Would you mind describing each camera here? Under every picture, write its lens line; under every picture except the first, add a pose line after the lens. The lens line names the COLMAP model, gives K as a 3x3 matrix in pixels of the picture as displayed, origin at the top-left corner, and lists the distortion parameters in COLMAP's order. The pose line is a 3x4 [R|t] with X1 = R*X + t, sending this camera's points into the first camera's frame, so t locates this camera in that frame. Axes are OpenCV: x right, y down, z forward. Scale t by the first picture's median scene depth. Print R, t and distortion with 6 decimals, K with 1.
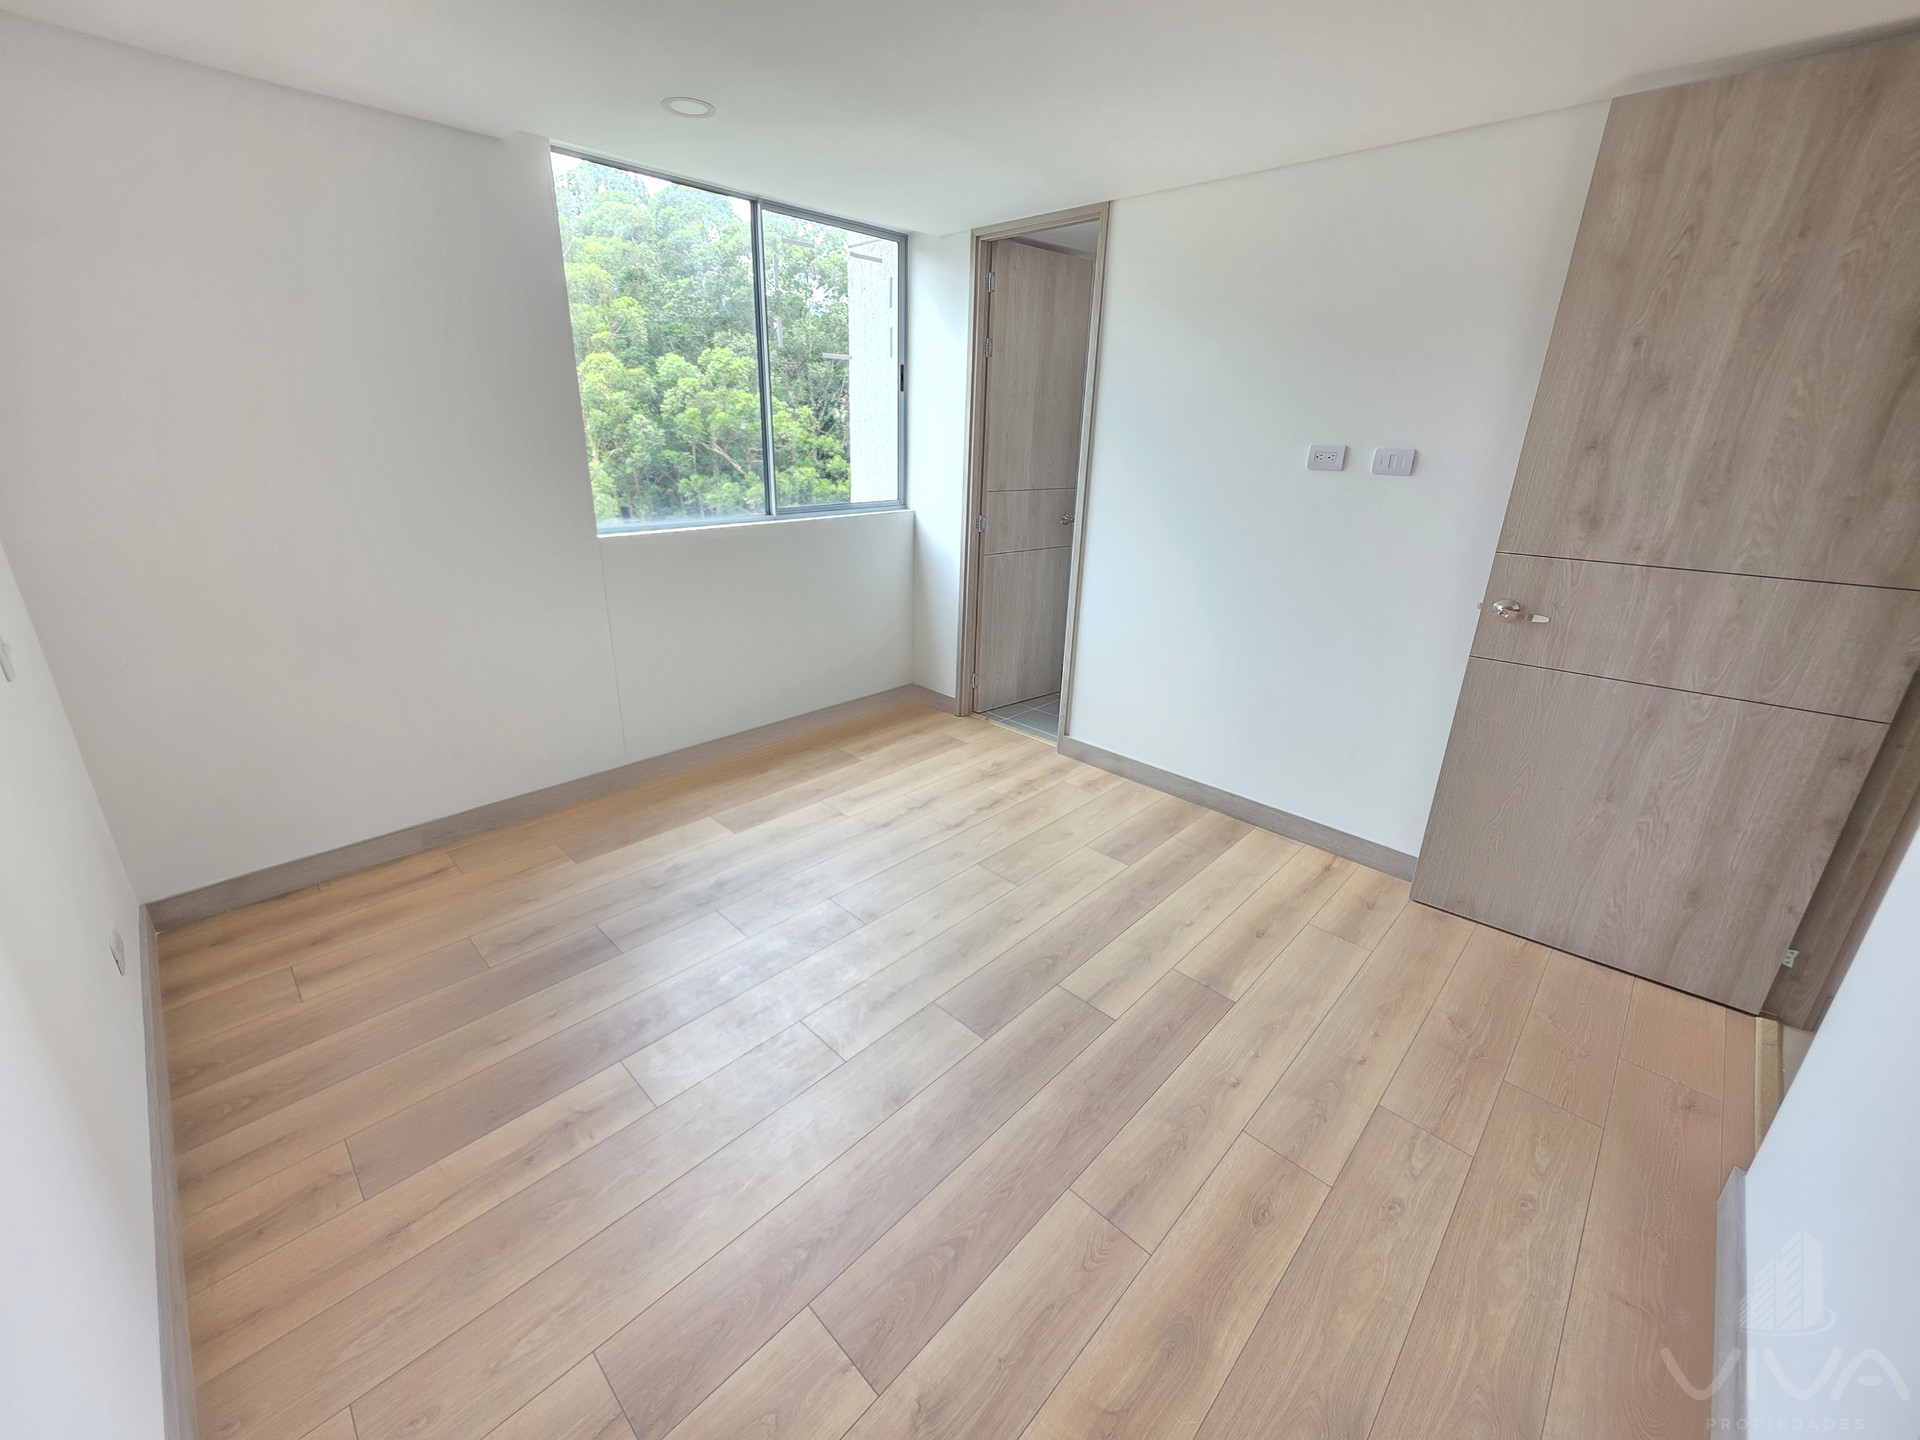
lens RADIAL K [[768.5, 0, 949.5], [0, 768.5, 702.9], [0, 0, 1]] dist [0.000274, 0.000477]
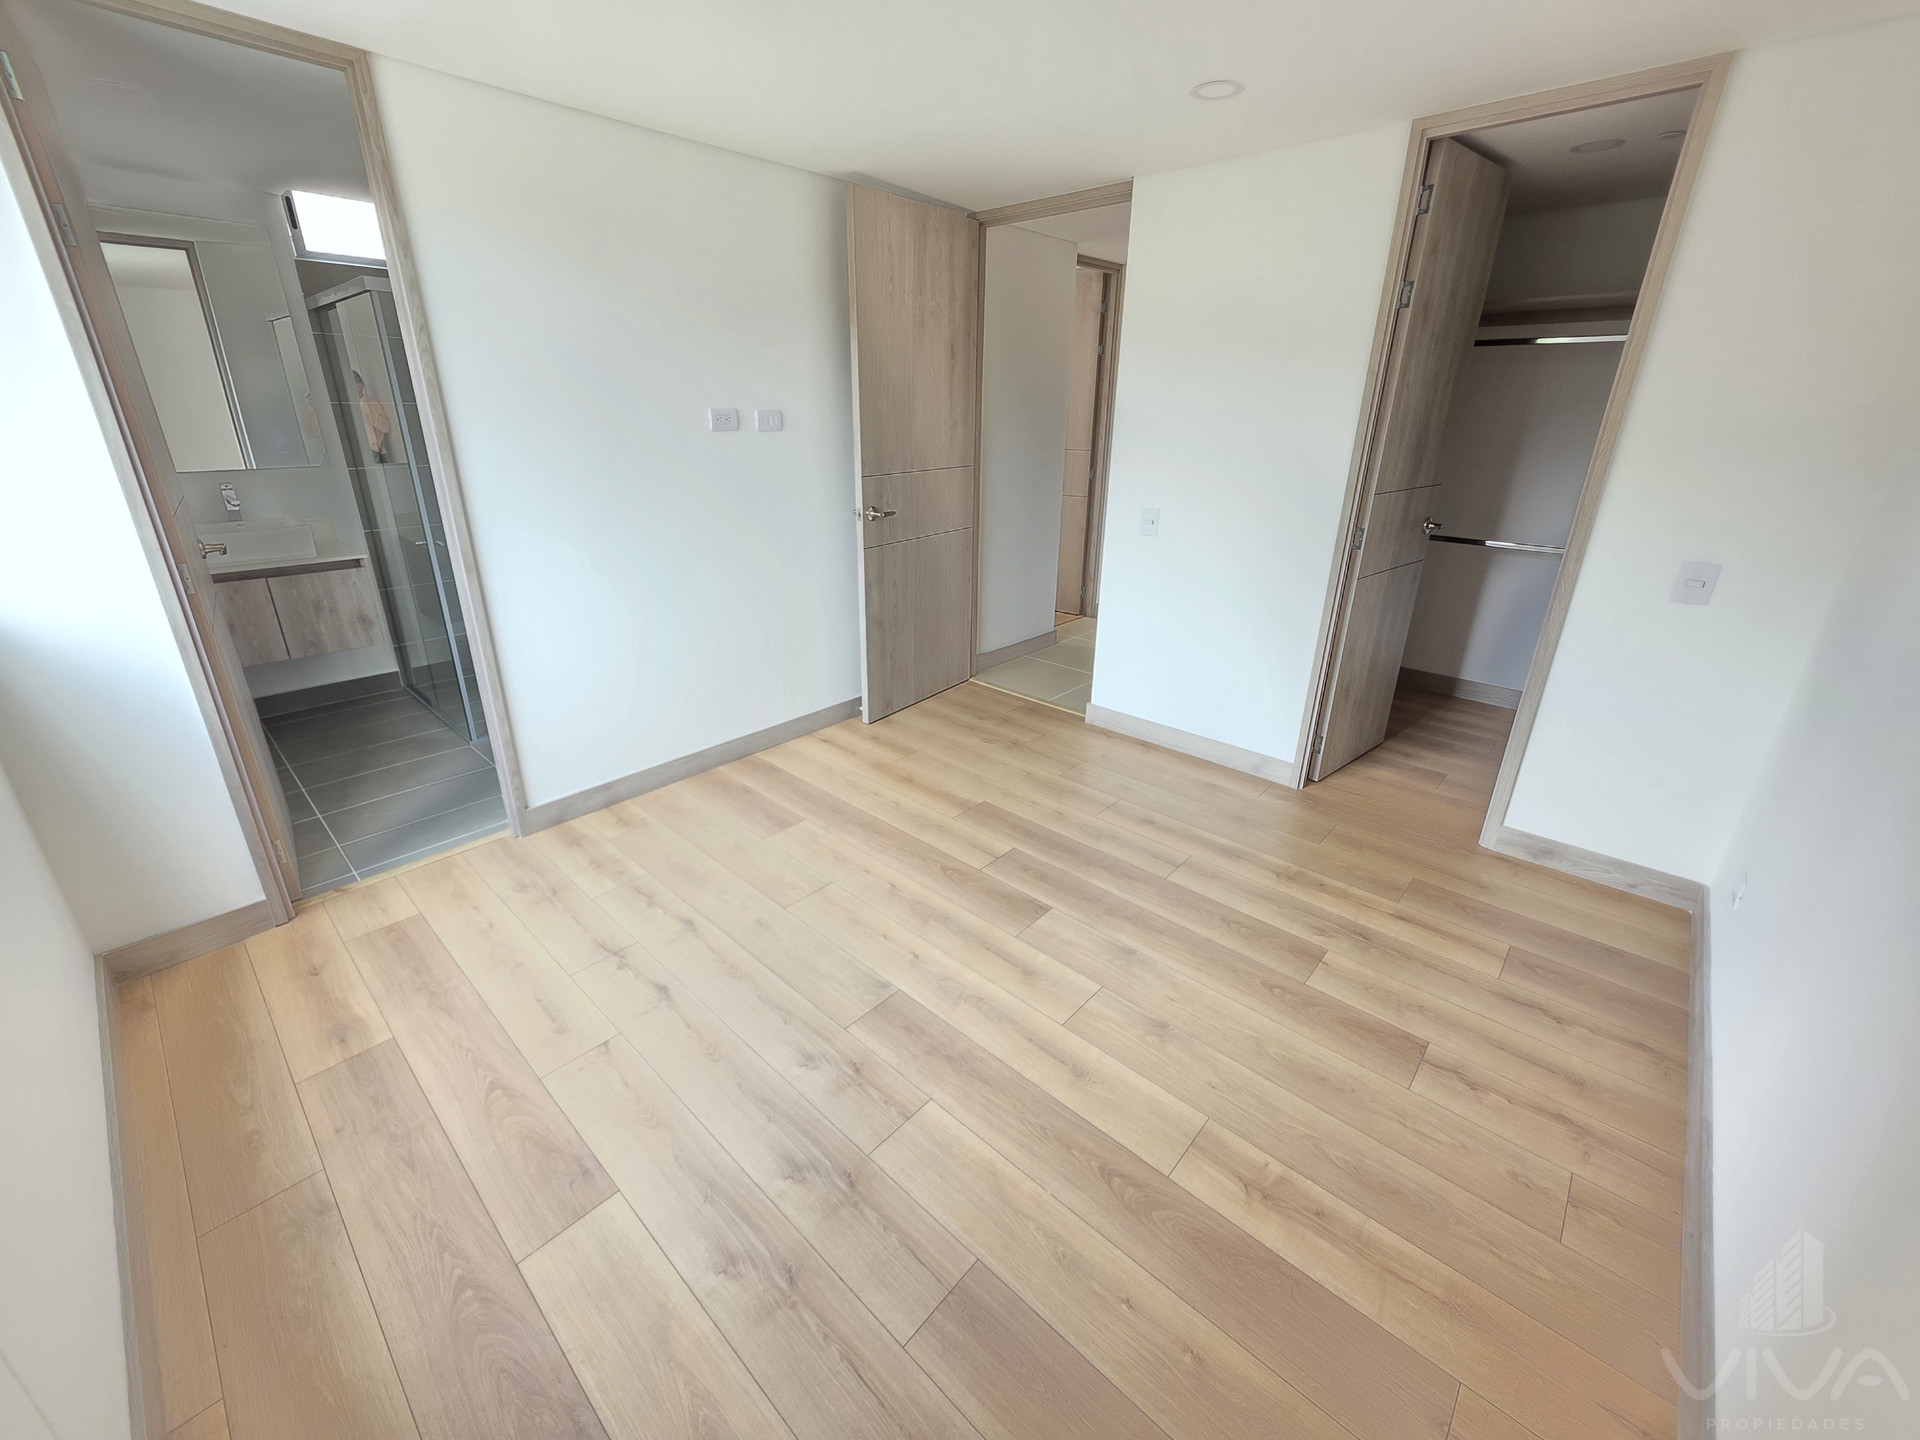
lens RADIAL K [[768.5, 0, 937.1], [0, 768.5, 701.6], [0, 0, 1]] dist [0.000274, 0.000477]
pose [[-0.024721, -0.383392, 0.923255, -0.721286], [0.331864, 0.868017, 0.369340, -0.272268], [-0.943003, 0.315525, 0.105775, 0.713525]]
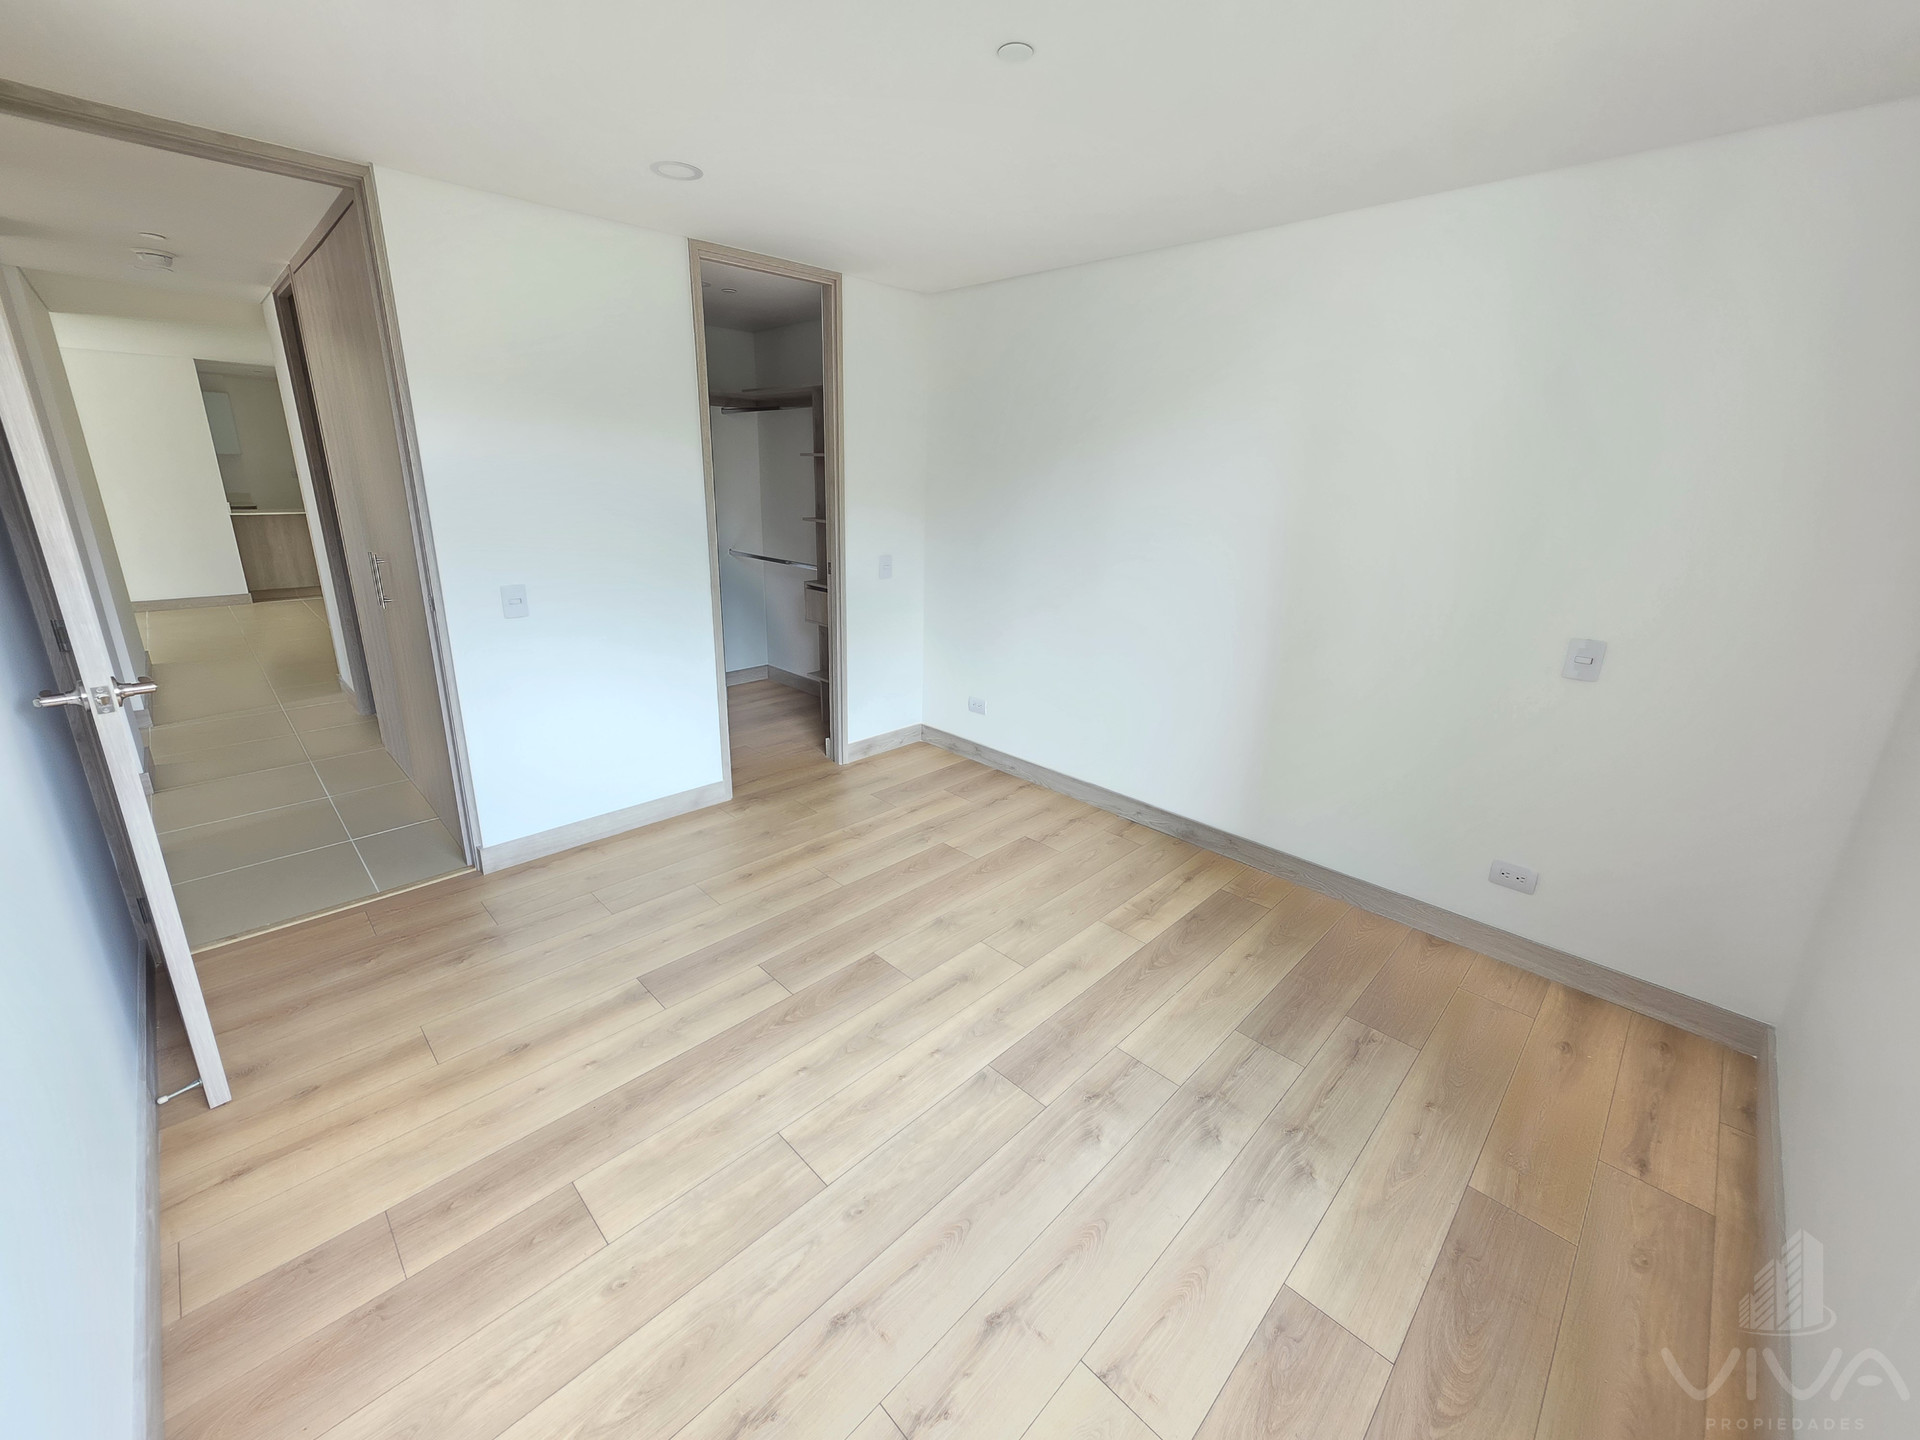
lens RADIAL K [[768.5, 0, 952.2], [0, 768.5, 701.6], [0, 0, 1]] dist [0.000274, 0.000477]
pose [[-0.998887, -0.047092, -0.002602, -0.044913], [-0.039247, 0.799369, 0.599557, -0.488516], [-0.026154, 0.598992, -0.800328, 1.330078]]
